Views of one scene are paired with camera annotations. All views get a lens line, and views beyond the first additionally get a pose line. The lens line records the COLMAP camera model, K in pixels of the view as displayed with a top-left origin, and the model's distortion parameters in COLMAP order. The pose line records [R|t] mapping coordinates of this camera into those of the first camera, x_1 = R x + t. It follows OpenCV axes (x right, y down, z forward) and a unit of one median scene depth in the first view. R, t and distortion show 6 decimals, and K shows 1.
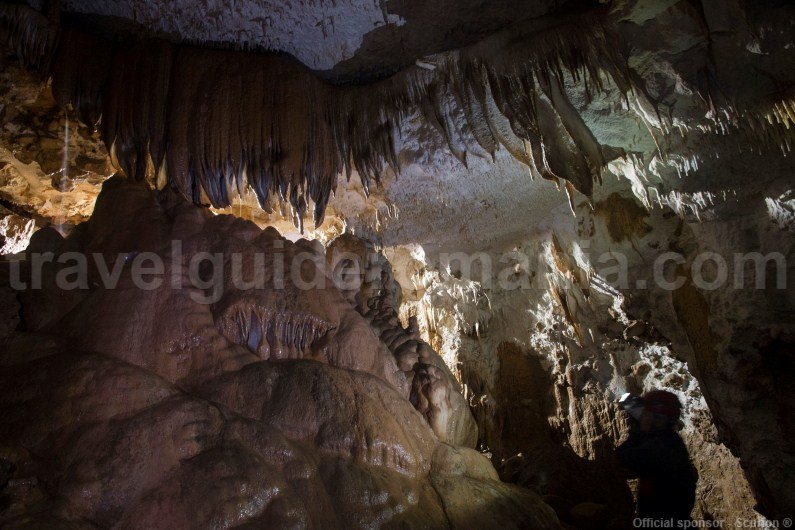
lens RADIAL K [[625.6, 0, 397.5], [0, 625.6, 265.0], [0, 0, 1]] dist [0.000953, -0.000433]
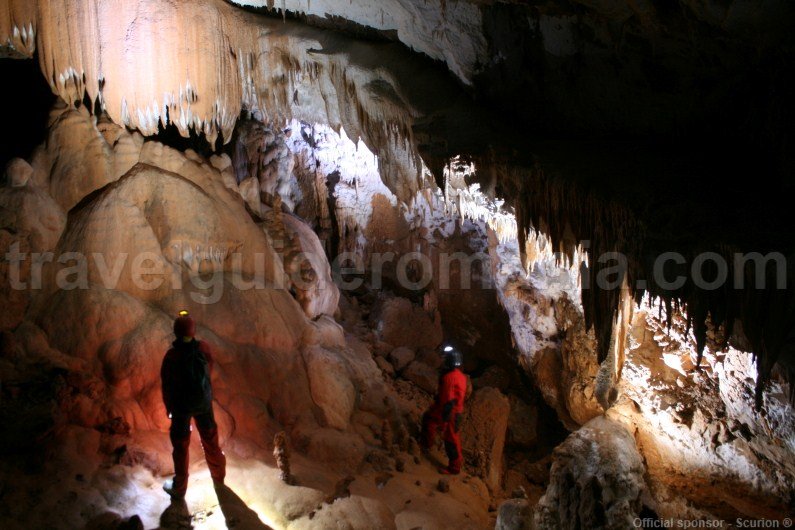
lens RADIAL K [[625.6, 0, 397.5], [0, 625.6, 265.0], [0, 0, 1]] dist [0.000953, -0.000433]
pose [[0.982957, 0.037057, 0.180062, -0.003034], [-0.093609, 0.943875, 0.316762, -0.385371], [-0.158218, -0.328219, 0.931257, -0.474671]]
